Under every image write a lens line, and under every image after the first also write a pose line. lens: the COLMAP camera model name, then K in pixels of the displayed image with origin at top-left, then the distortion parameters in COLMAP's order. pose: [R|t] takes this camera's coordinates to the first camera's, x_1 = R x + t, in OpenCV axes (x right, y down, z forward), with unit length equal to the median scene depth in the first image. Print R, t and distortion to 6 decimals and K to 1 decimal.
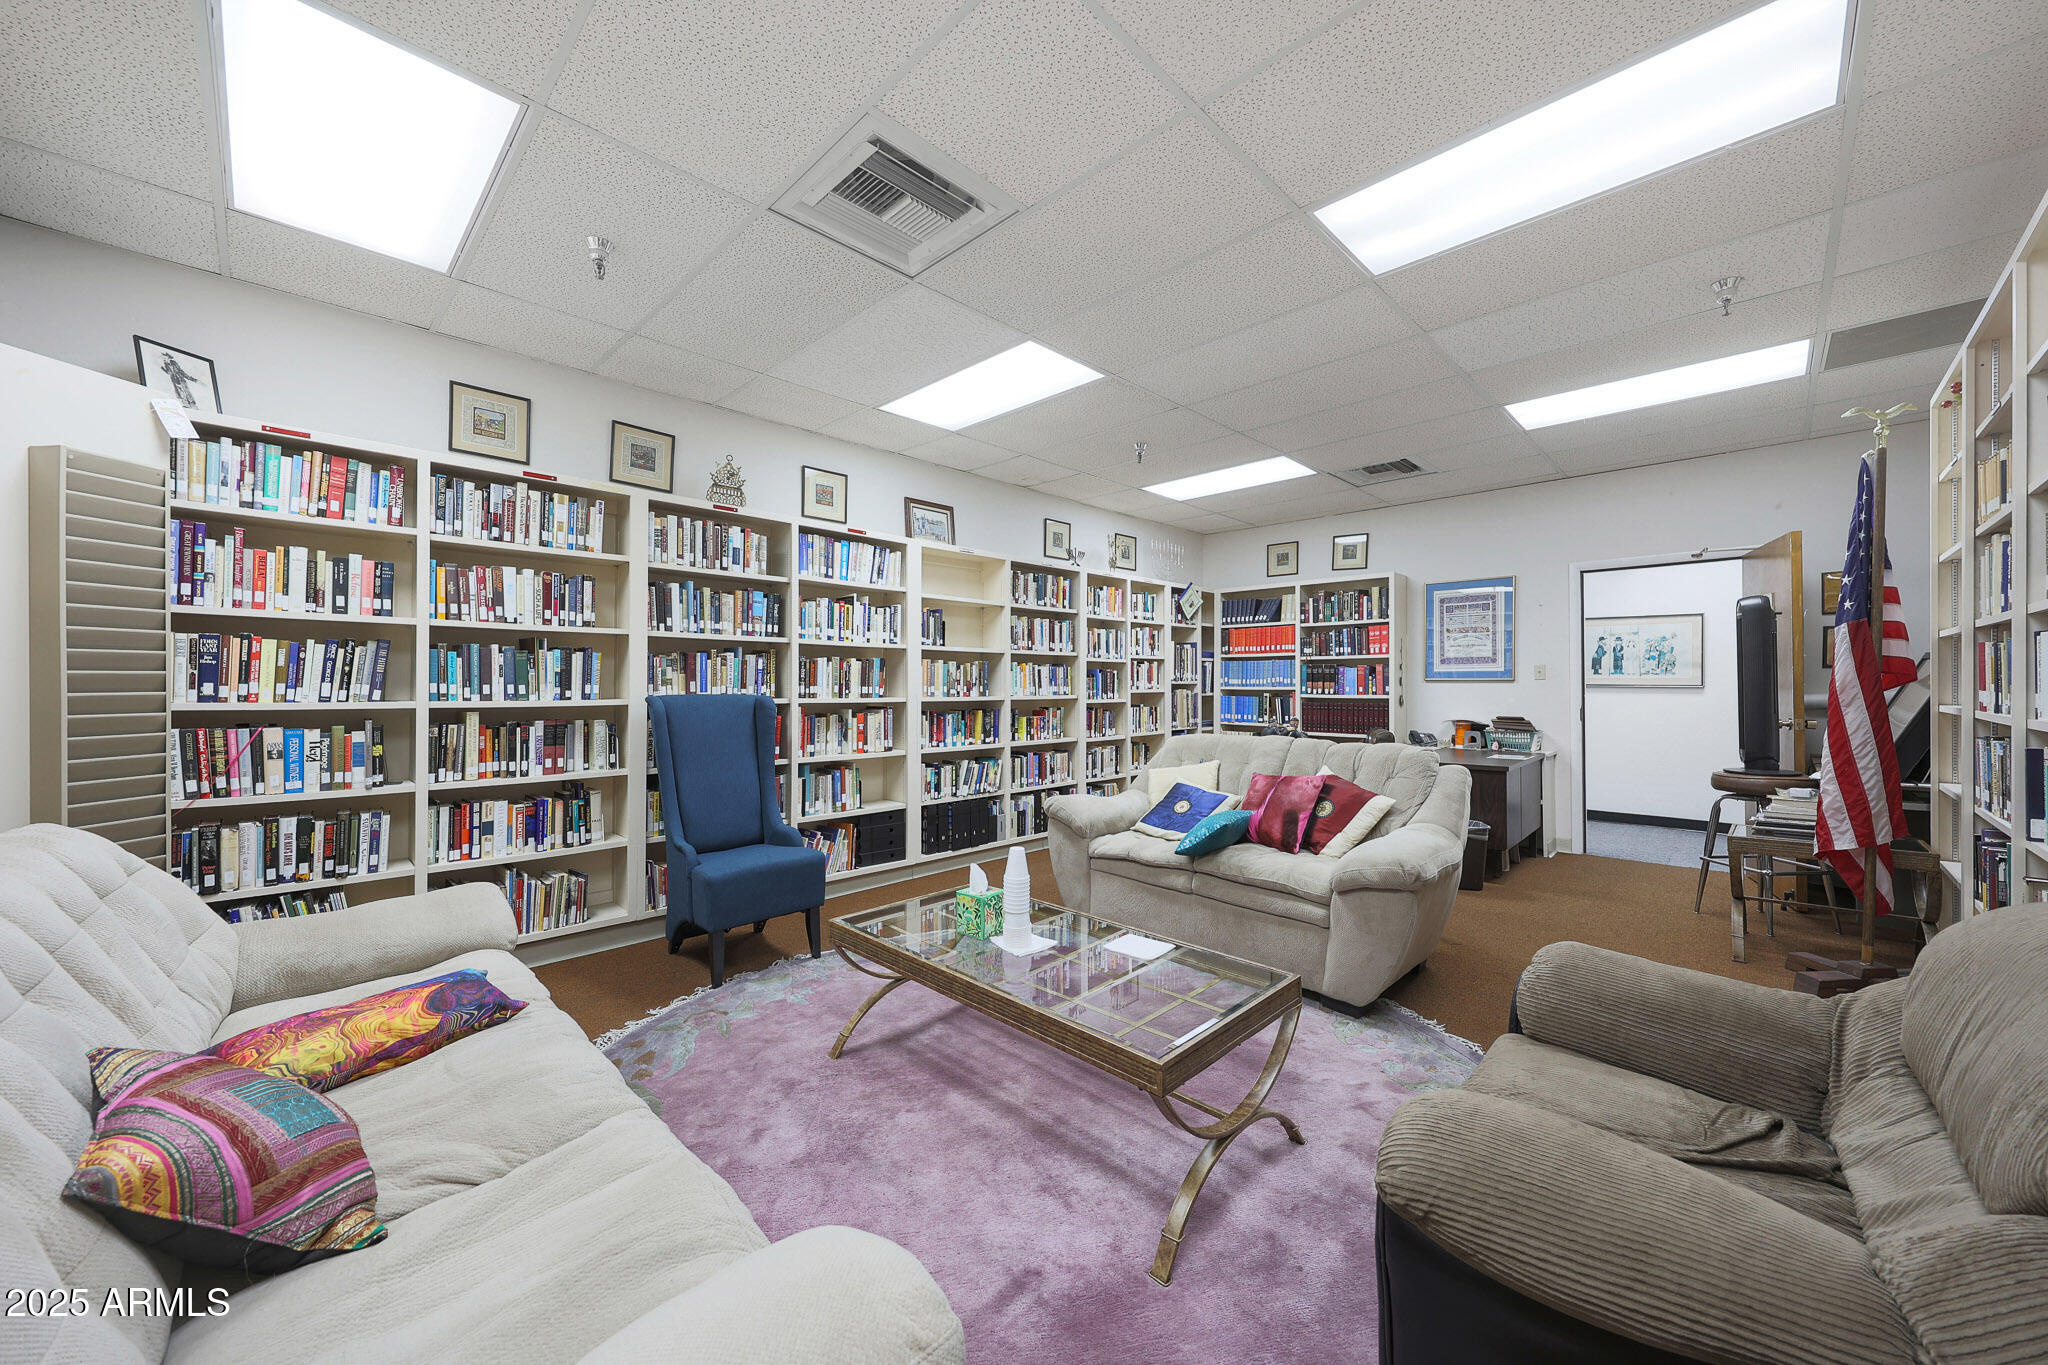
lens RADIAL K [[749.2, 0, 1022.3], [0, 749.2, 682.1], [0, 0, 1]] dist [-0.000001, -0.000014]
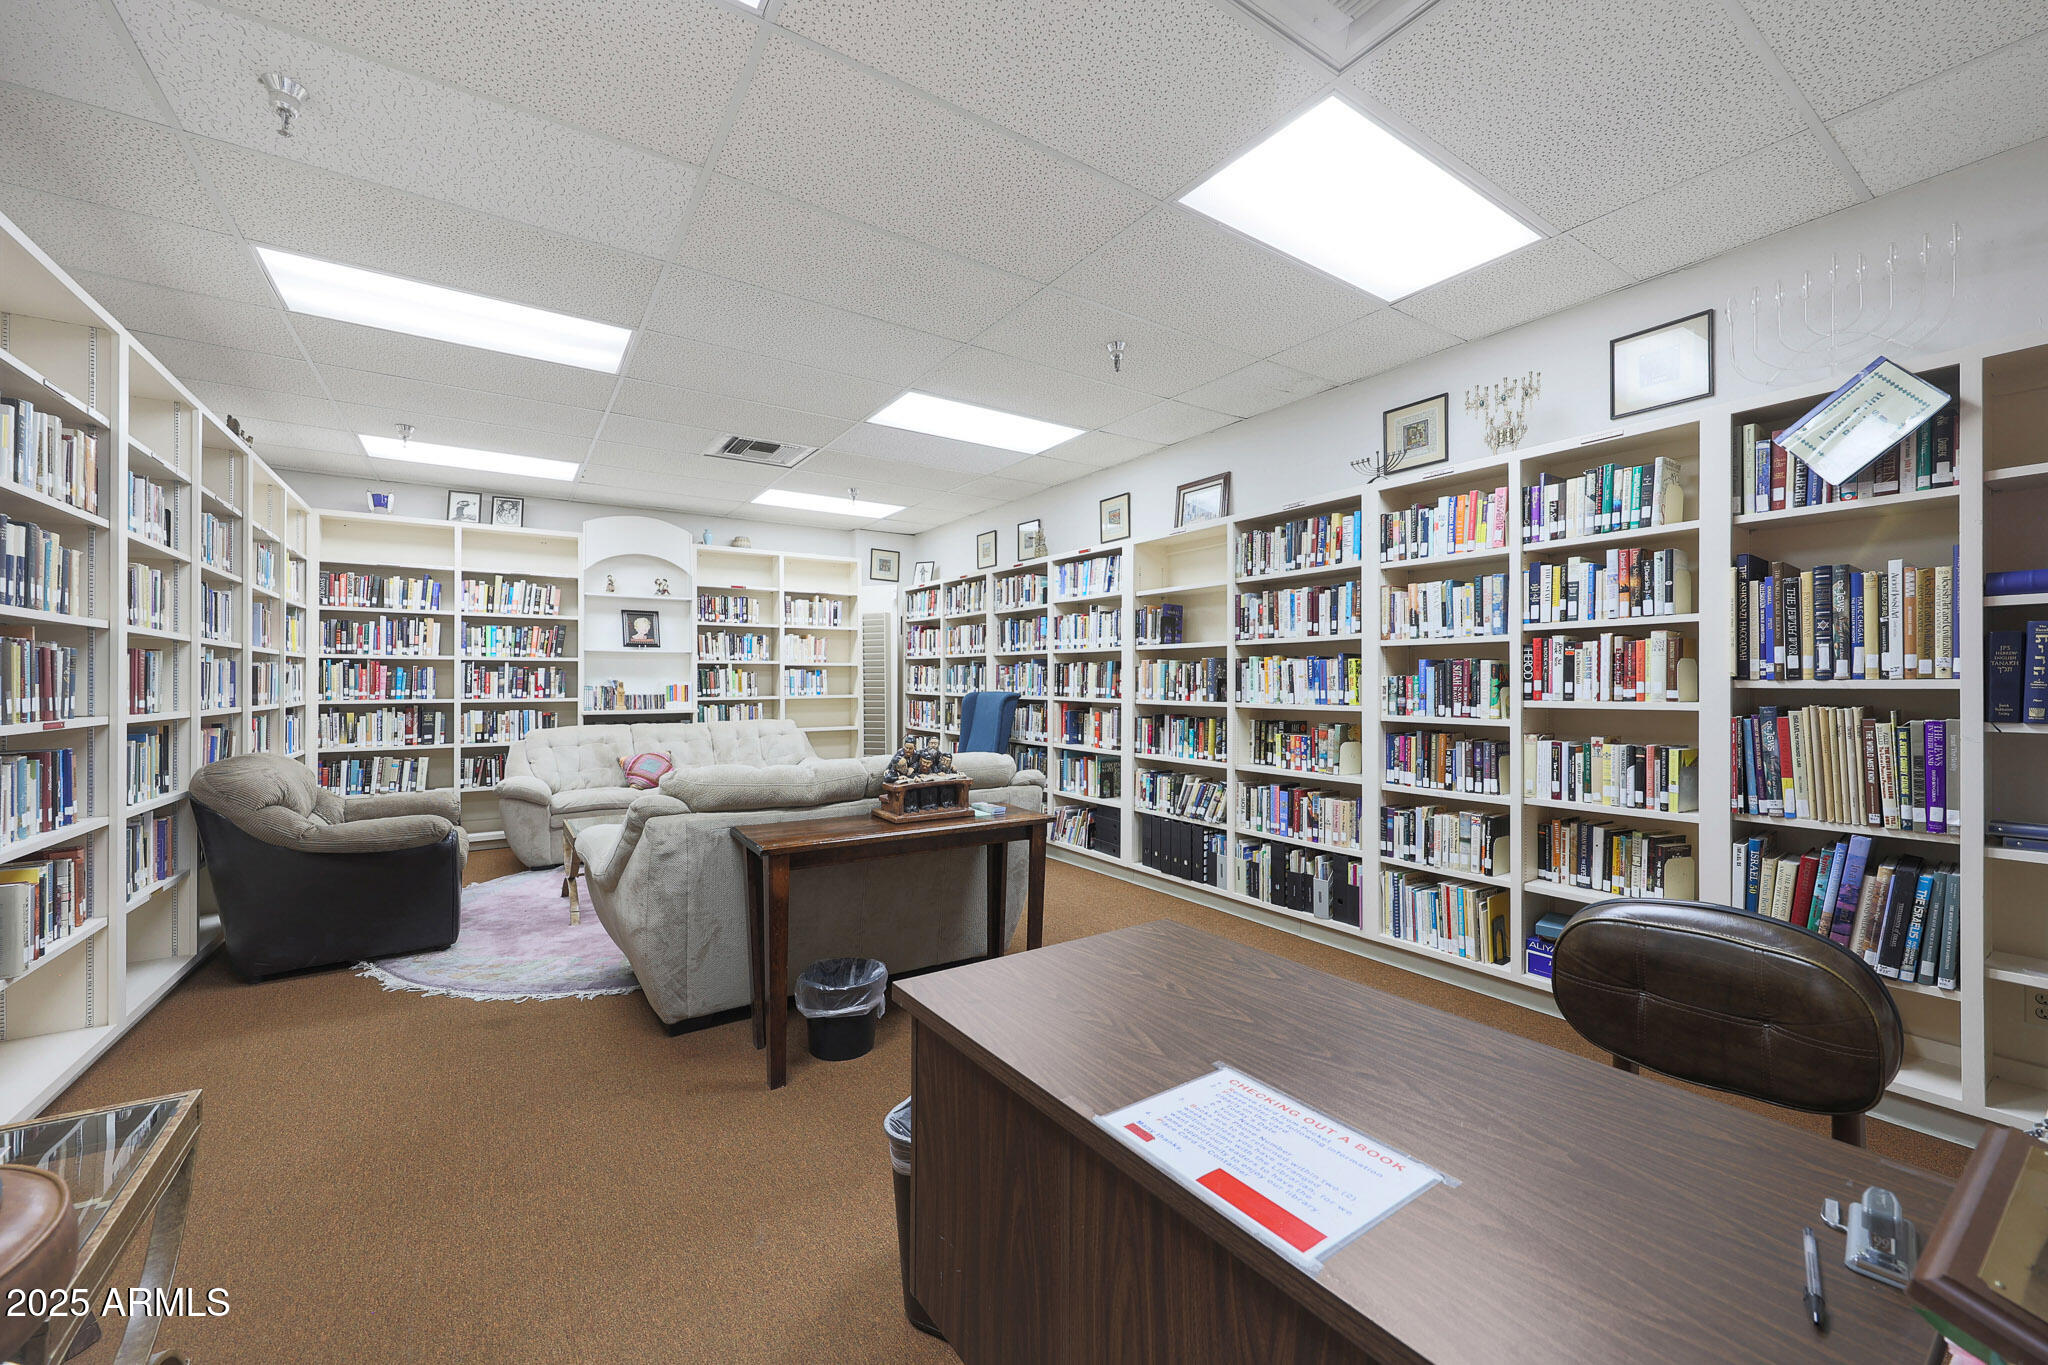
lens RADIAL K [[799.3, 0, 1024.1], [0, 799.3, 679.9], [0, 0, 1]] dist [-0.000900, -0.000060]
pose [[-0.204529, -0.003799, -0.978853, 0.792579], [0.000064, 0.999992, -0.003894, -0.000736], [0.978860, -0.000859, -0.204528, 0.932382]]
